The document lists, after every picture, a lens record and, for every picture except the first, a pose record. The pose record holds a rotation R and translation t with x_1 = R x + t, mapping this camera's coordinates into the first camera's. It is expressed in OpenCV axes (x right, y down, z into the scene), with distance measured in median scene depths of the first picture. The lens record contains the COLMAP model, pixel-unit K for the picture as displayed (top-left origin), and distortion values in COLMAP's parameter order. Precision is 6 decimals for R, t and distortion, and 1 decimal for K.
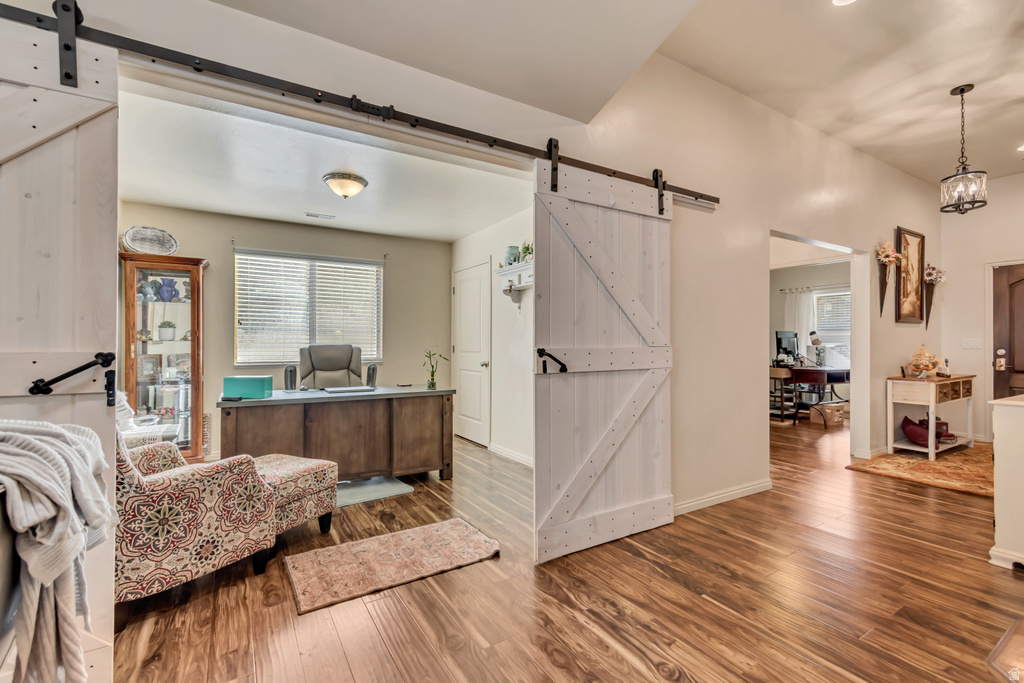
lens RADIAL K [[457.3, 0, 514.6], [0, 457.3, 345.7], [0, 0, 1]] dist [0.001935, -0.000367]
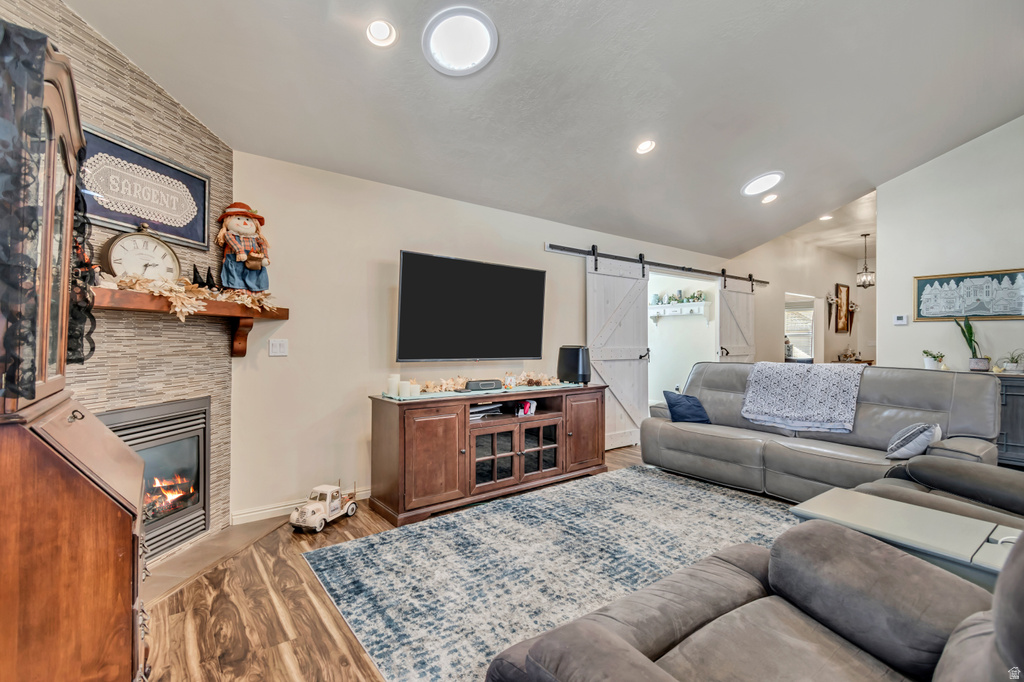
lens RADIAL K [[457.3, 0, 514.6], [0, 457.3, 345.2], [0, 0, 1]] dist [0.001935, -0.000367]
pose [[0.994496, -0.000950, 0.104775, -0.754104], [0.000512, 0.999991, 0.004206, -0.008087], [-0.104778, -0.004129, 0.994487, -0.819514]]
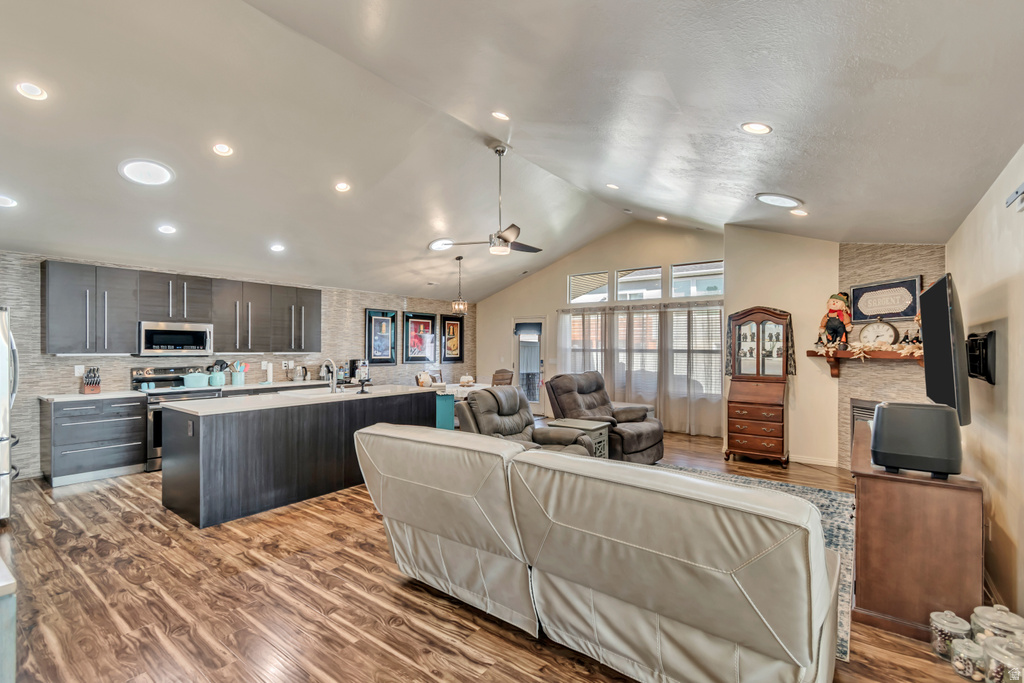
lens RADIAL K [[461.6, 0, 516.3], [0, 461.6, 349.1], [0, 0, 1]] dist [0.005185, -0.000372]
pose [[-0.932477, -0.003824, -0.361209, 0.076818], [-0.006802, 0.999953, 0.006973, -0.064495], [0.361165, 0.008959, -0.932459, 0.415981]]
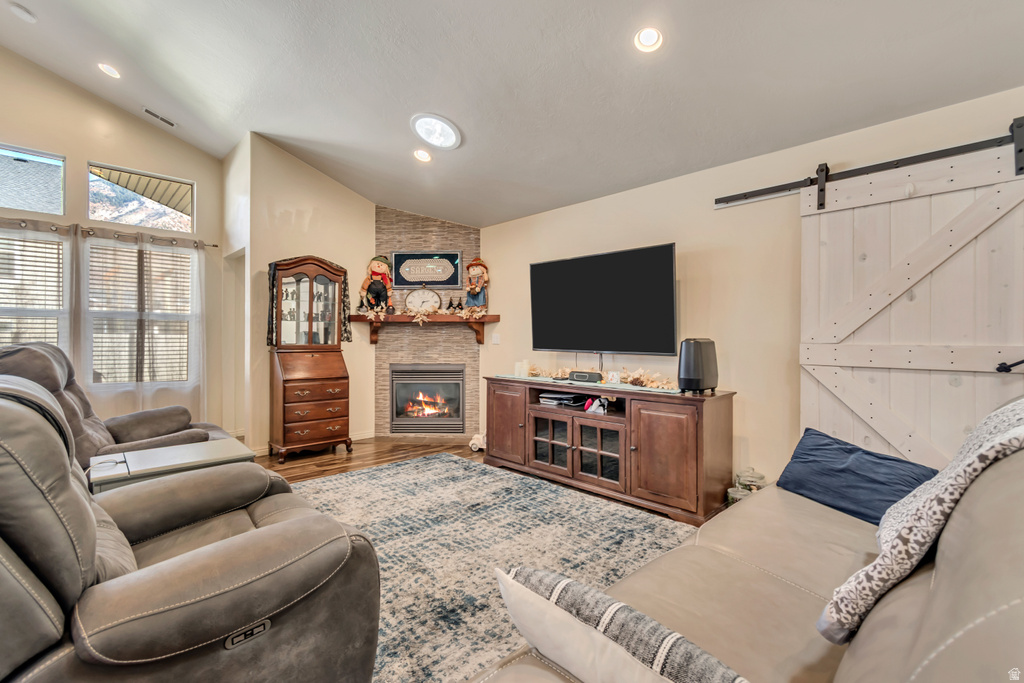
lens RADIAL K [[456.5, 0, 512.0], [0, 456.5, 341.5], [0, 0, 1]] dist [0.001774, 0.000093]
pose [[0.214219, 0.003410, -0.976780, 0.051807], [-0.006391, 0.999977, 0.002089, 0.001581], [0.976765, 0.005795, 0.214236, -0.313243]]
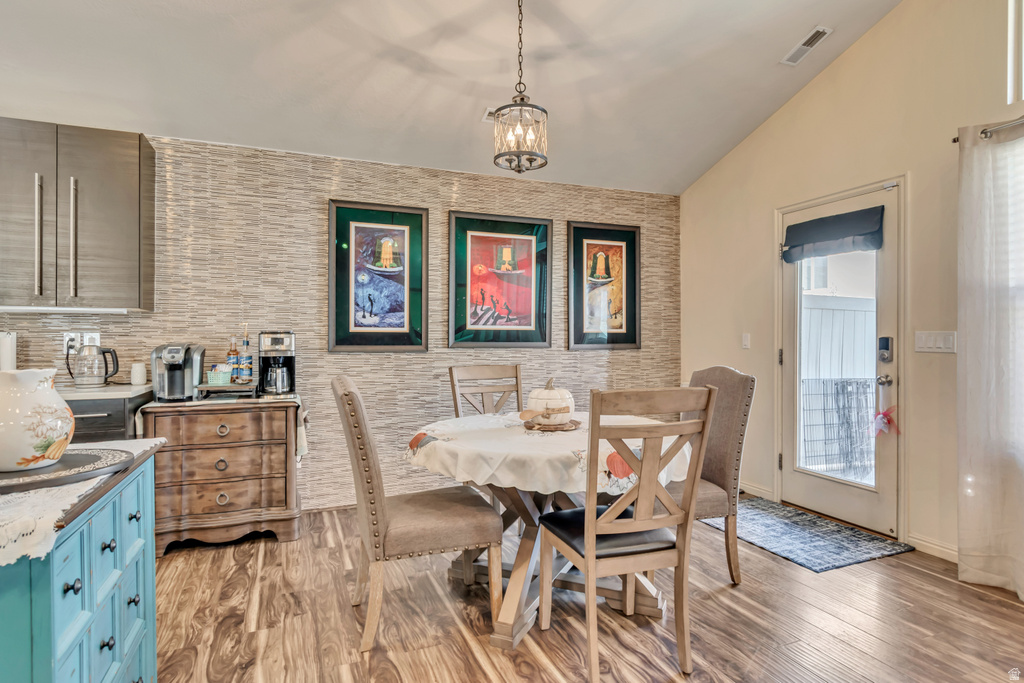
lens RADIAL K [[556.2, 0, 517.1], [0, 556.2, 340.5], [0, 0, 1]] dist [0.001820, -0.000690]
pose [[-0.986722, -0.000889, 0.162416, -0.430287], [0.000093, 0.999982, 0.006037, -0.003566], [-0.162418, 0.005972, -0.986704, -0.694595]]
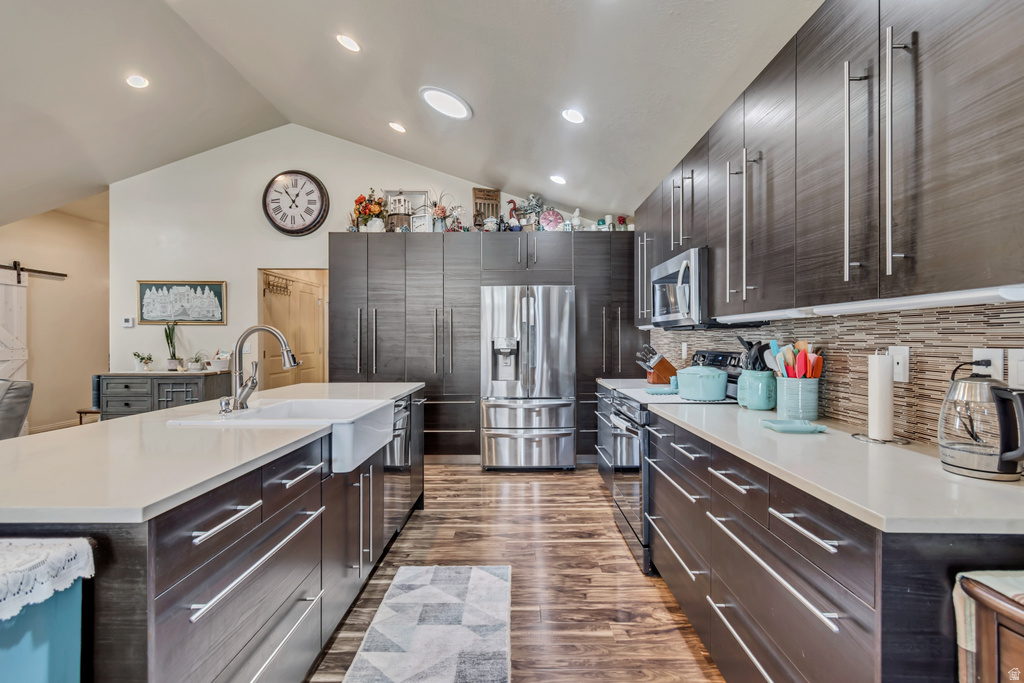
lens RADIAL K [[457.2, 0, 514.8], [0, 457.2, 338.9], [0, 0, 1]] dist [0.001880, -0.000230]
pose [[0.527177, 0.000627, 0.849755, -0.144038], [0.005104, 0.999979, -0.003904, -0.015023], [-0.849740, 0.006396, 0.527163, -1.202653]]
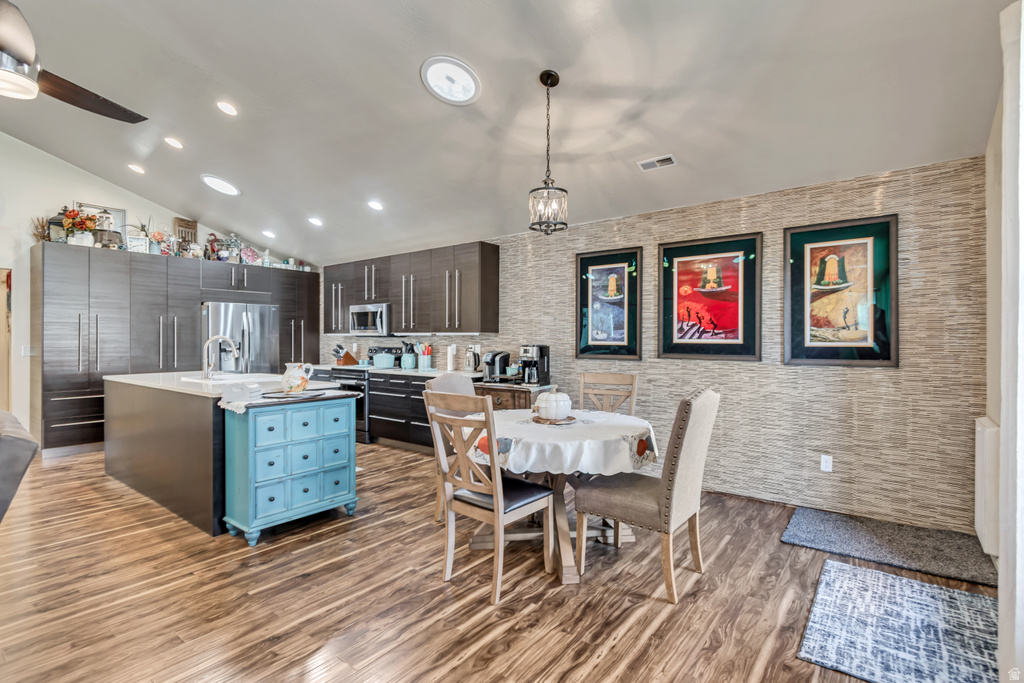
lens RADIAL K [[487.8, 0, 512.0], [0, 487.8, 341.5], [0, 0, 1]] dist [0.000435, -0.000310]
pose [[-0.352286, -0.005791, 0.935874, -0.955253], [0.001321, 0.999977, 0.006685, -0.025137], [-0.935891, 0.003591, -0.352270, -0.958993]]
